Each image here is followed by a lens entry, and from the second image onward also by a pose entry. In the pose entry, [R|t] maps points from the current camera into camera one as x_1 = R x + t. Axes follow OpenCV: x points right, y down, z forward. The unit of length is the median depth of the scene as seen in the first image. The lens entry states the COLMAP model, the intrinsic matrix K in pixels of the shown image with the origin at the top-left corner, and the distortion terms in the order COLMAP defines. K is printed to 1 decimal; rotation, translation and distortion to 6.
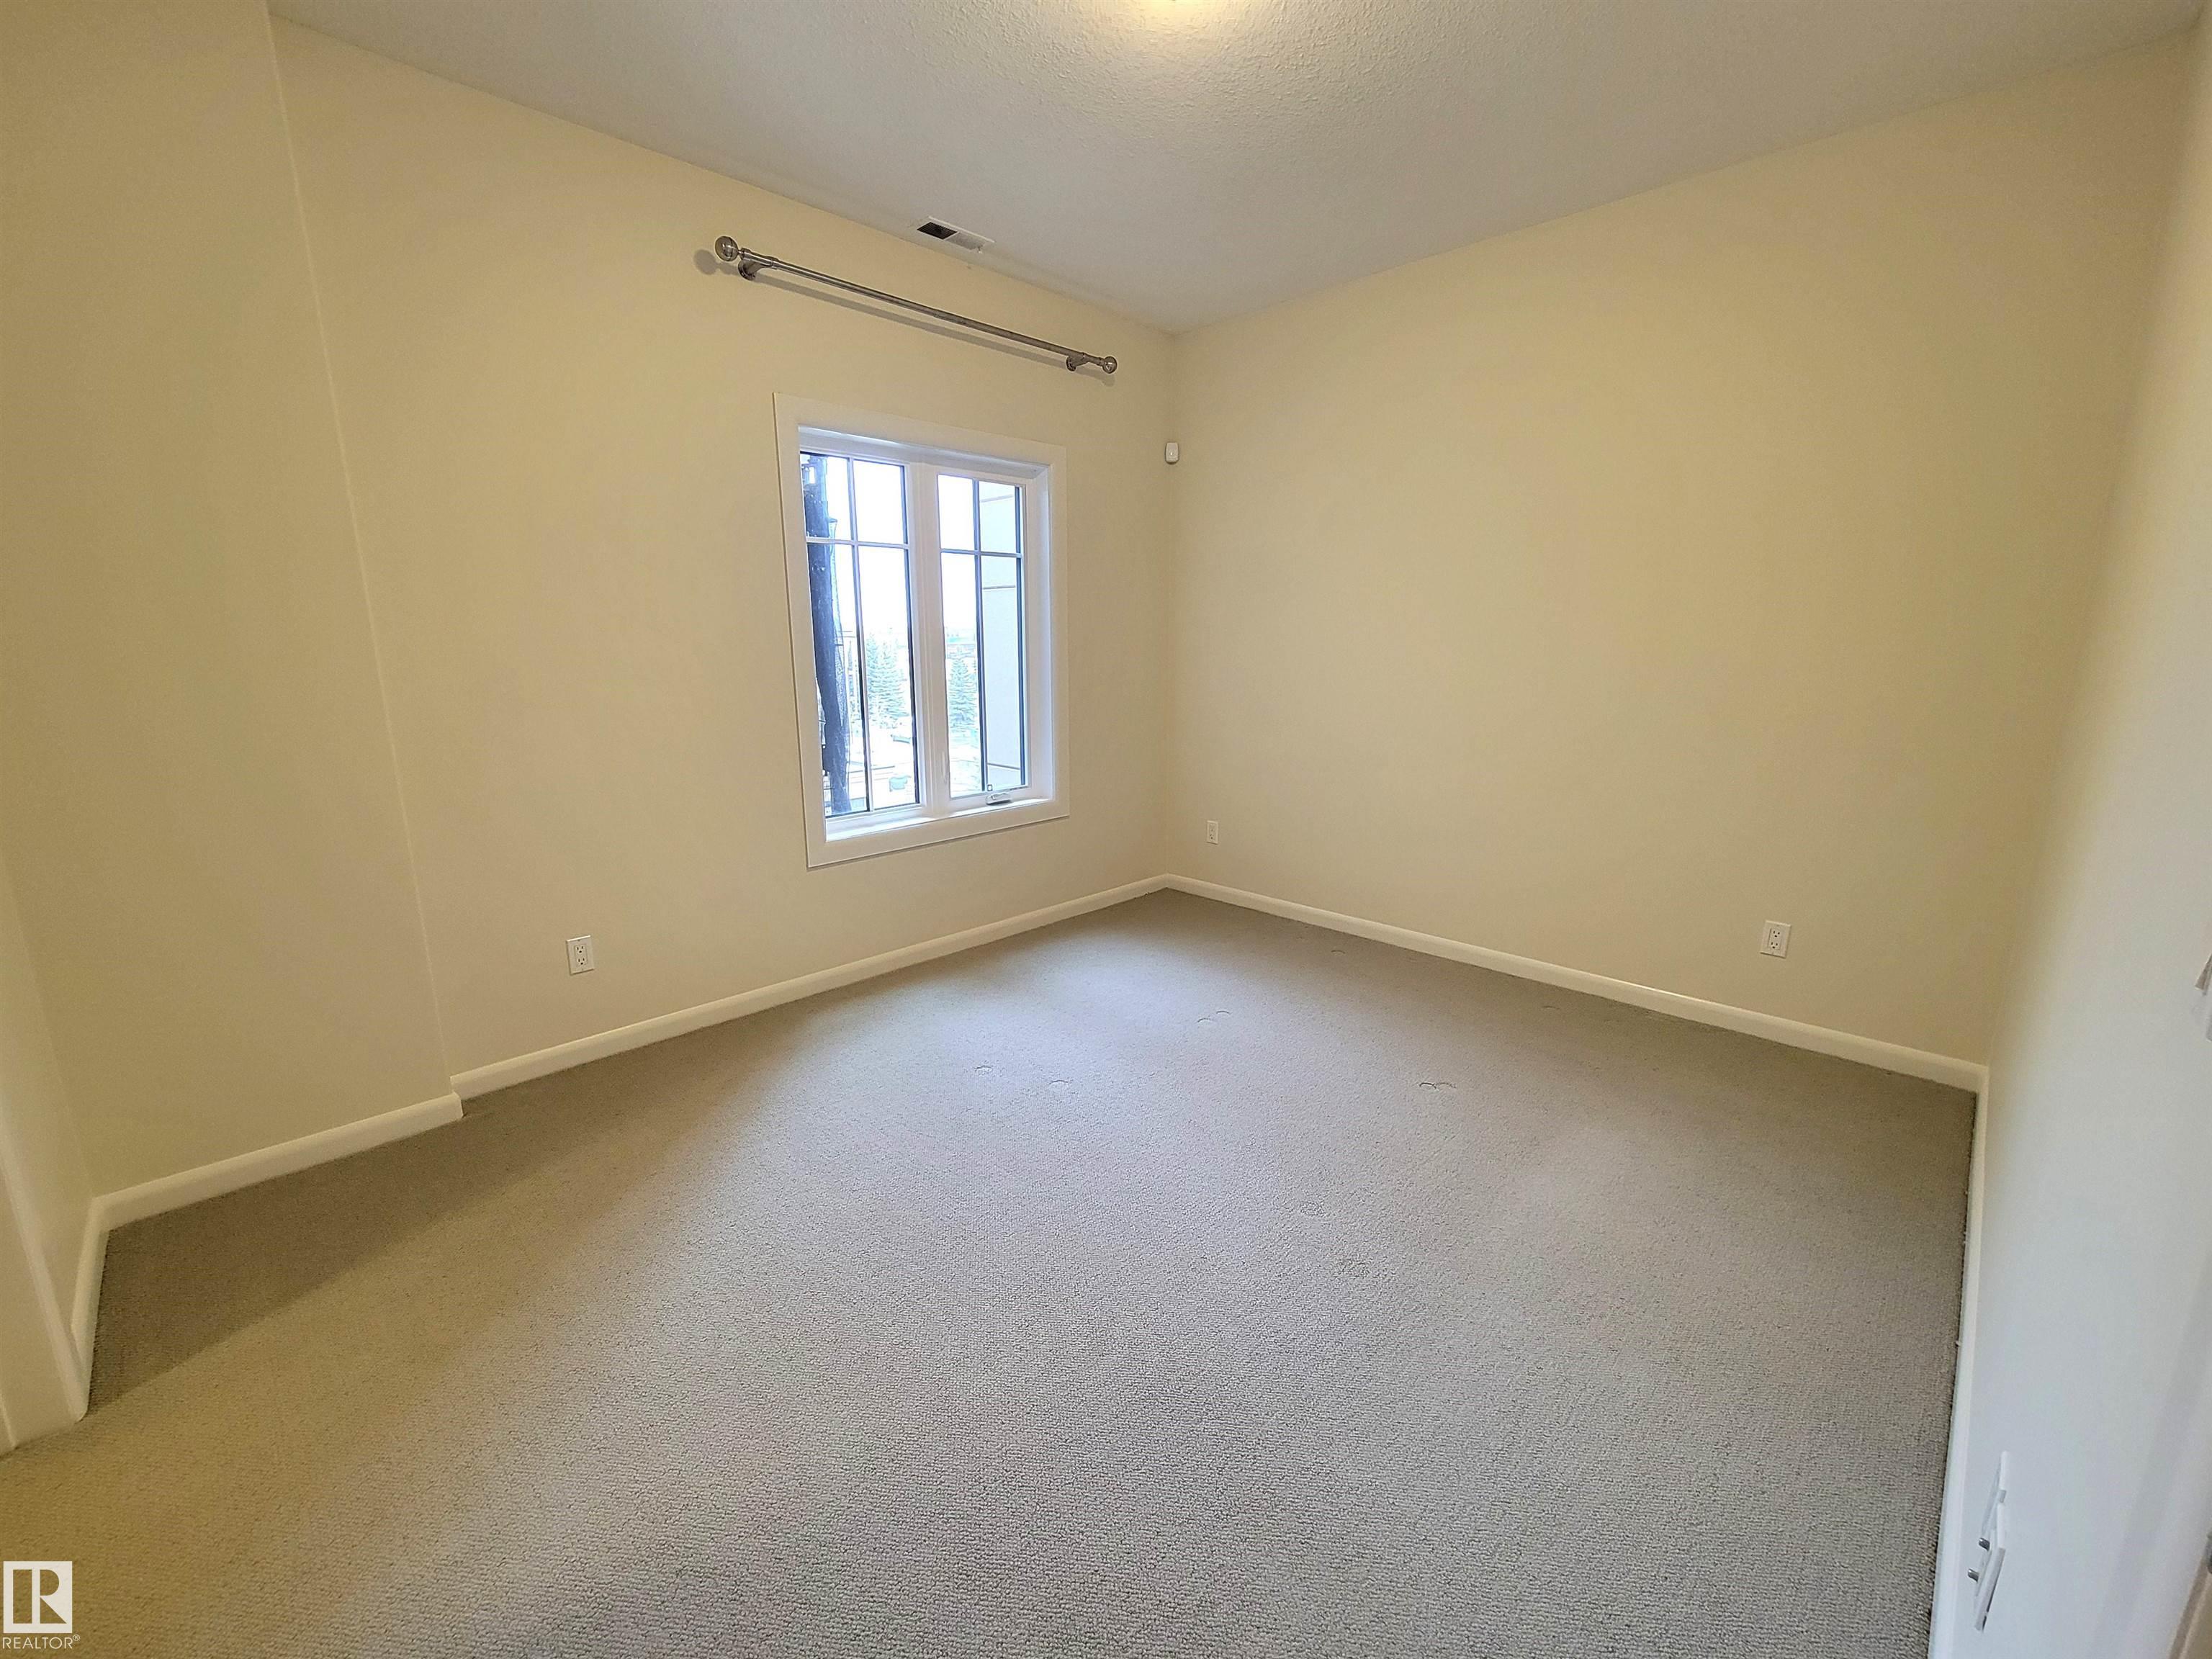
lens RADIAL K [[907.4, 0, 1094.8], [0, 907.4, 822.2], [0, 0, 1]] dist [0.000092, 0.000211]
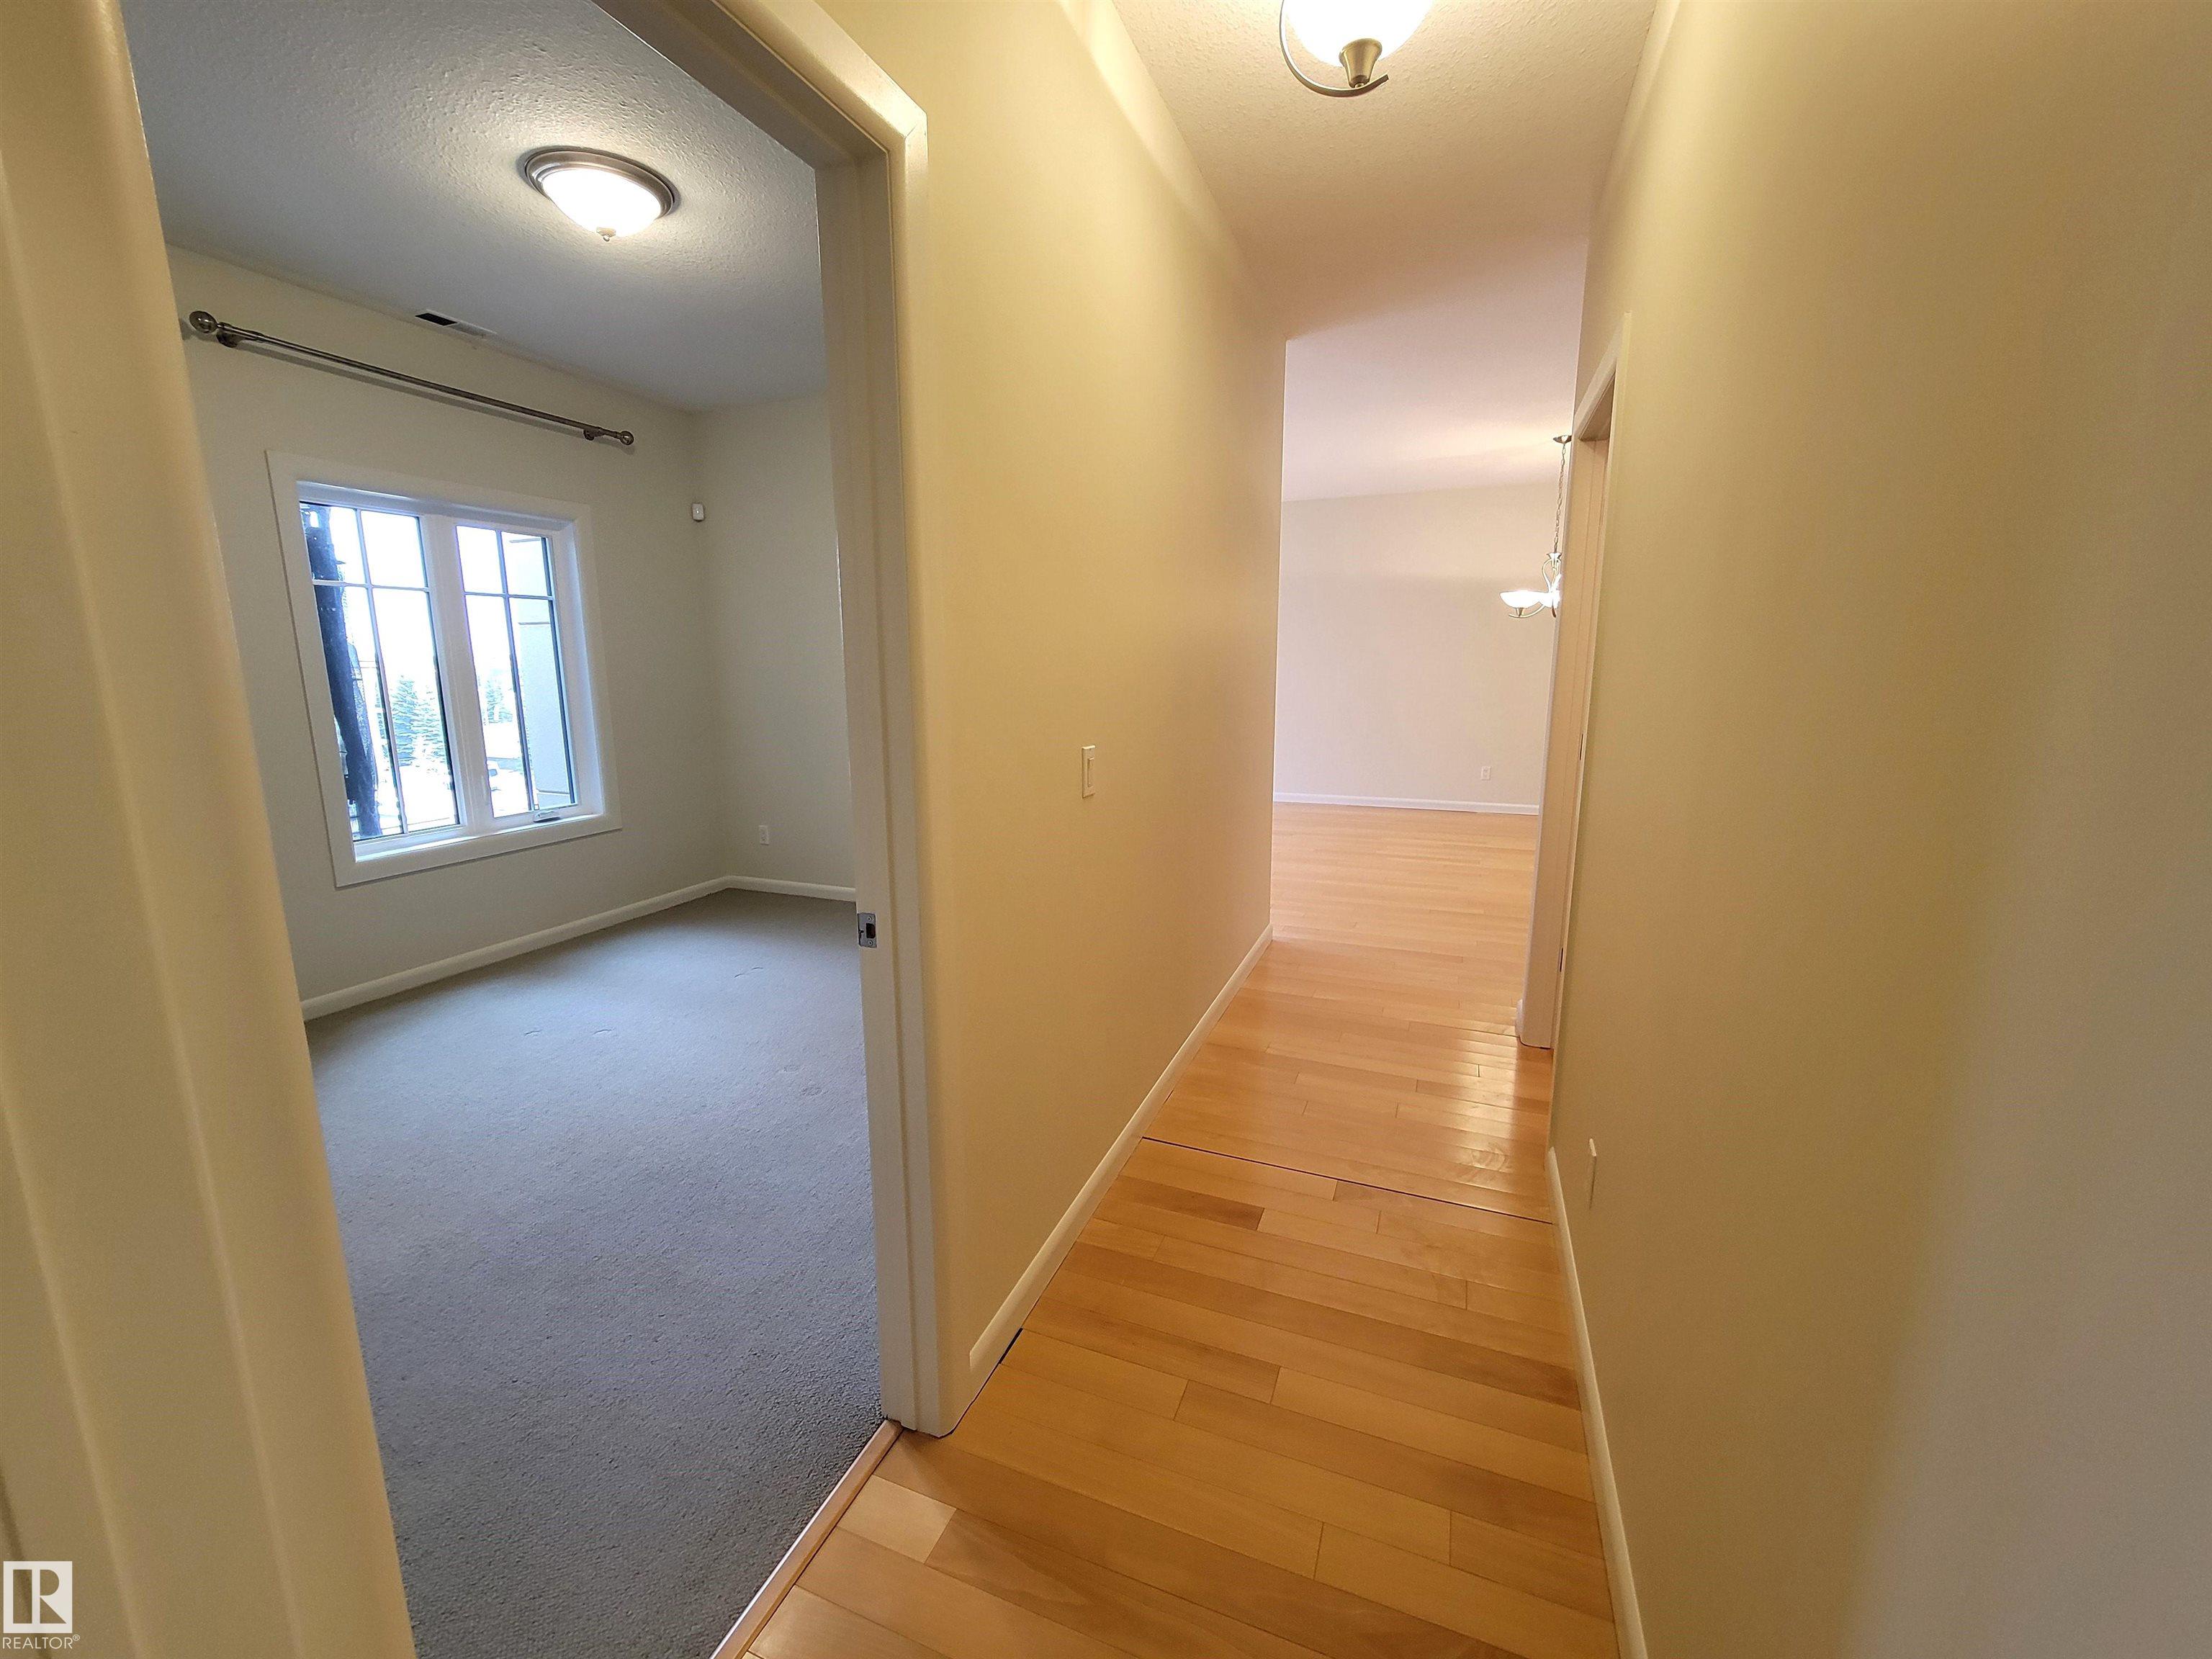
lens RADIAL K [[907.4, 0, 1094.8], [0, 907.4, 822.2], [0, 0, 1]] dist [0.000092, 0.000211]
pose [[0.919410, -0.072376, 0.386584, 0.087943], [0.083876, 0.996392, -0.012936, 0.056483], [-0.384253, 0.044319, 0.922164, -0.301099]]
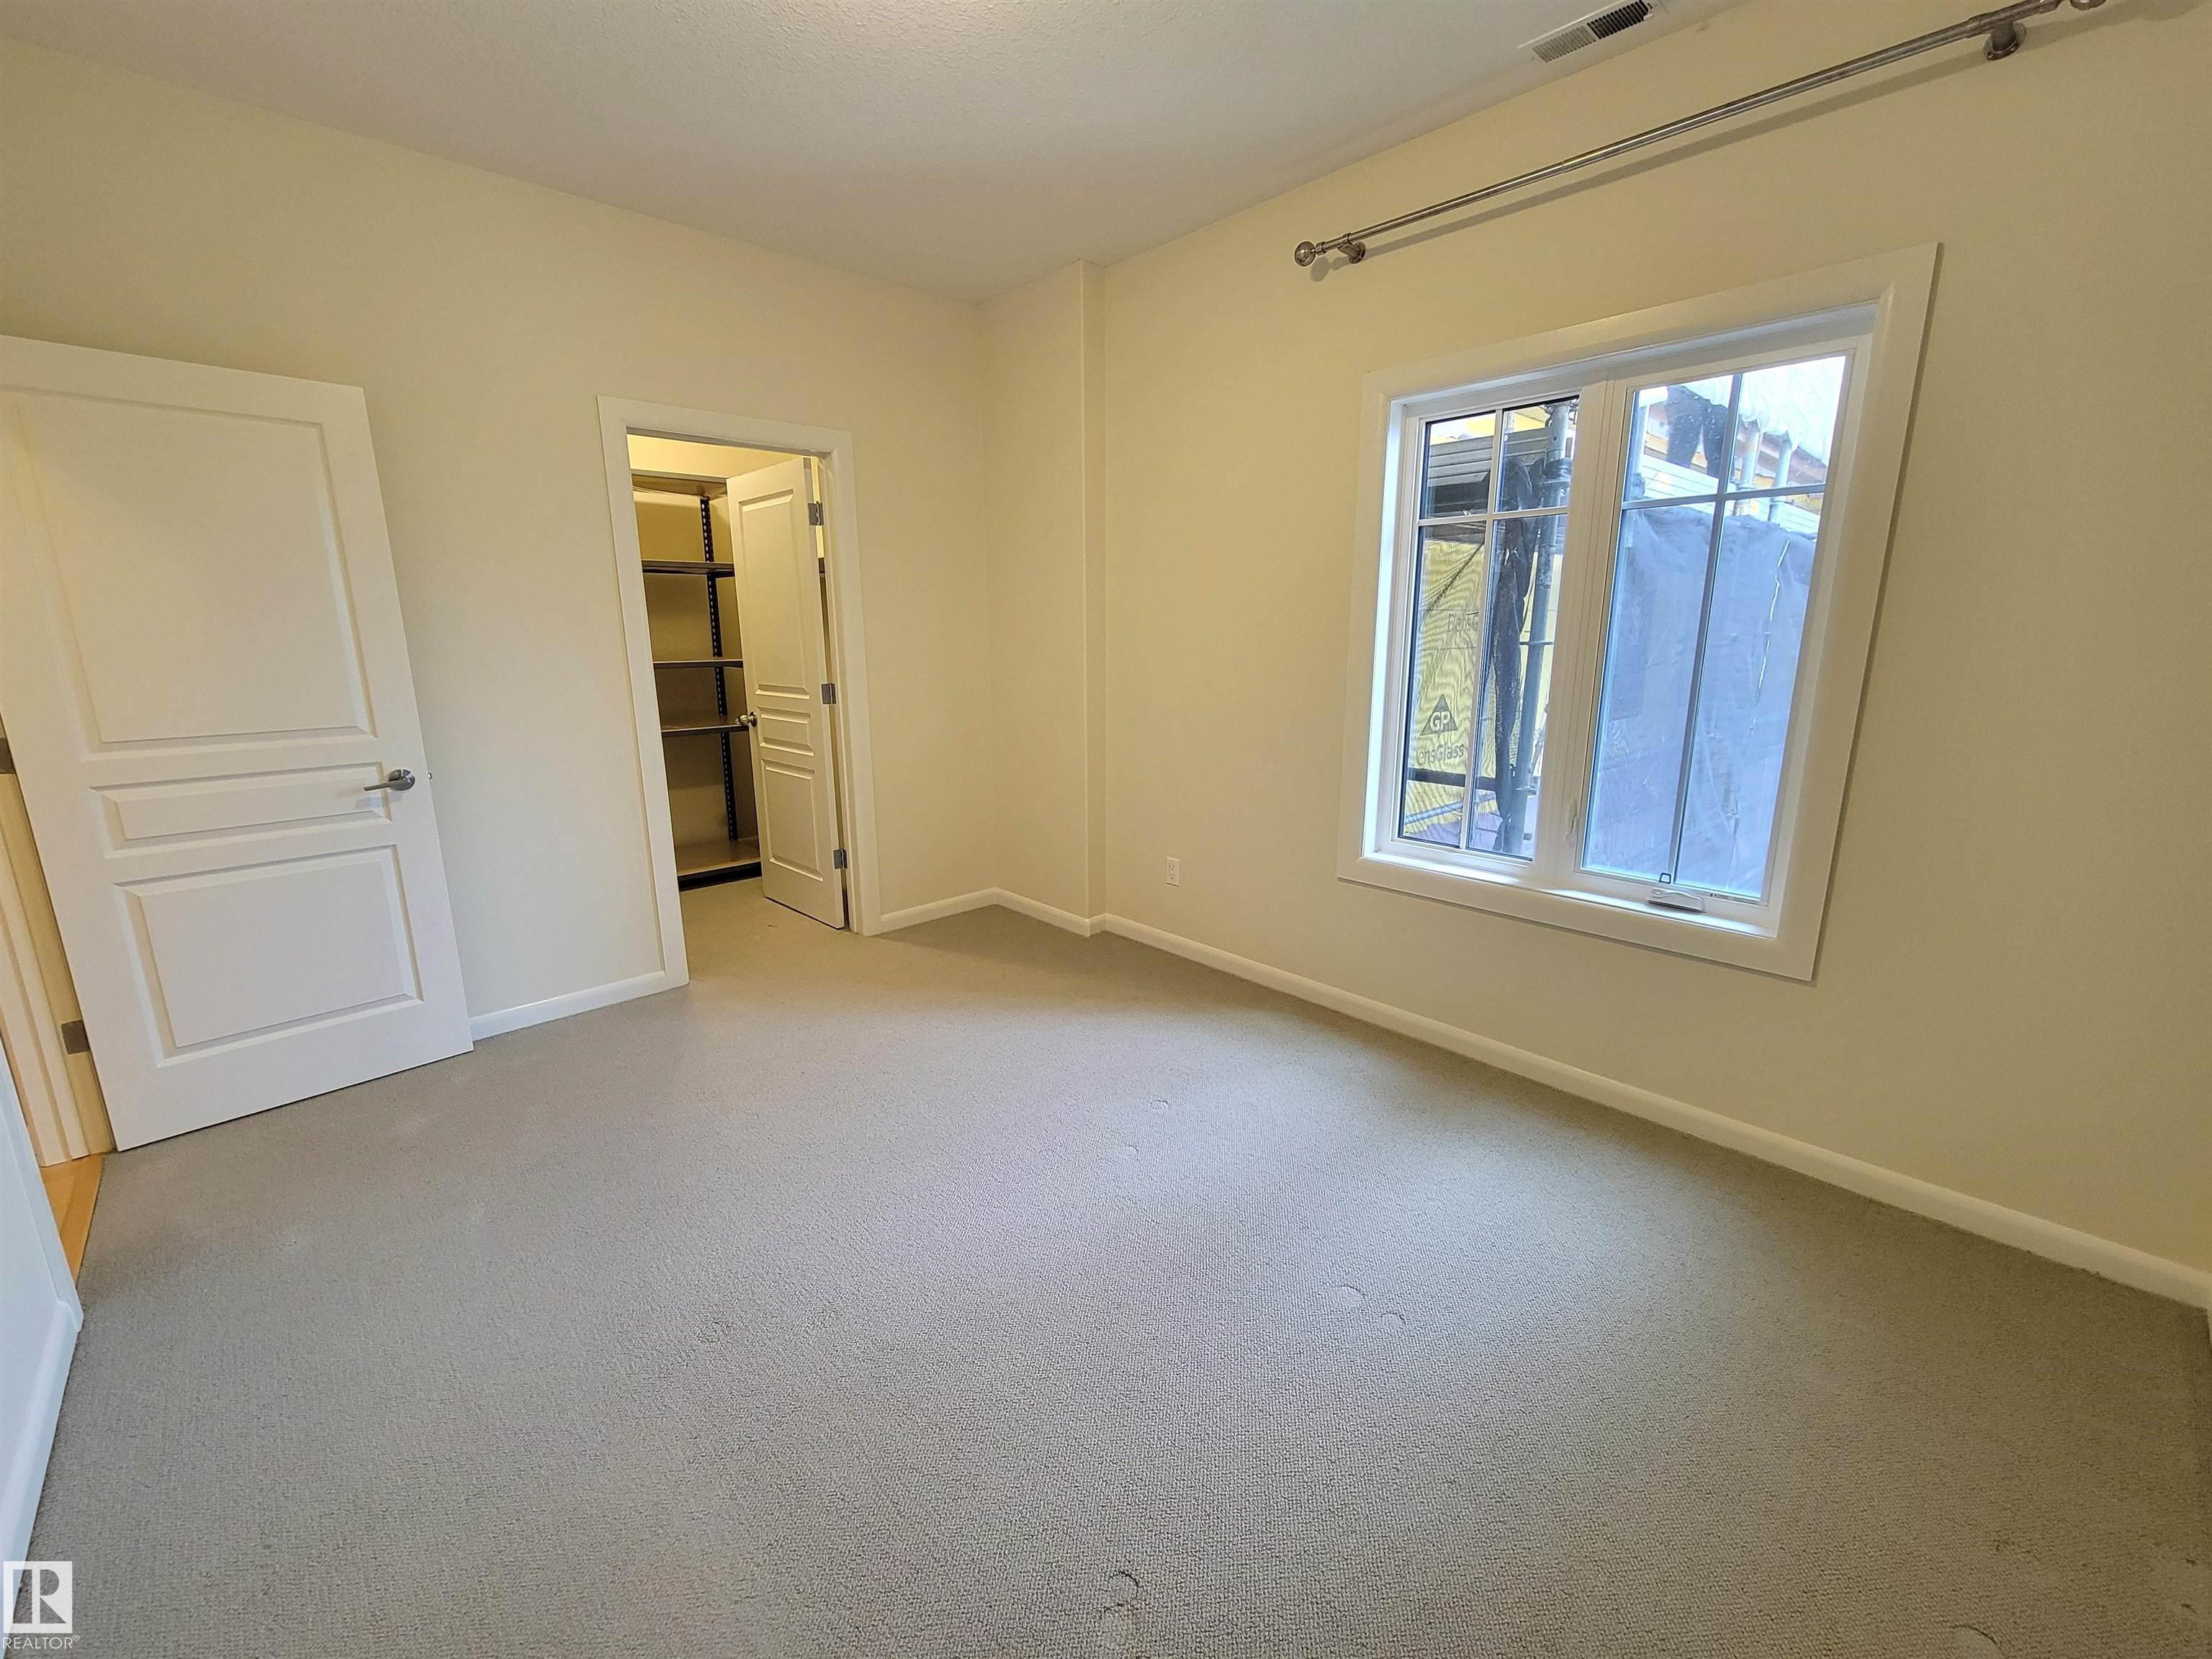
lens RADIAL K [[907.4, 0, 1094.8], [0, 907.4, 822.2], [0, 0, 1]] dist [0.000092, 0.000211]
pose [[-0.039034, 0.212662, -0.976346, 0.544256], [-0.203339, 0.954955, 0.216132, -0.140427], [0.978330, 0.206966, 0.005967, 0.655704]]
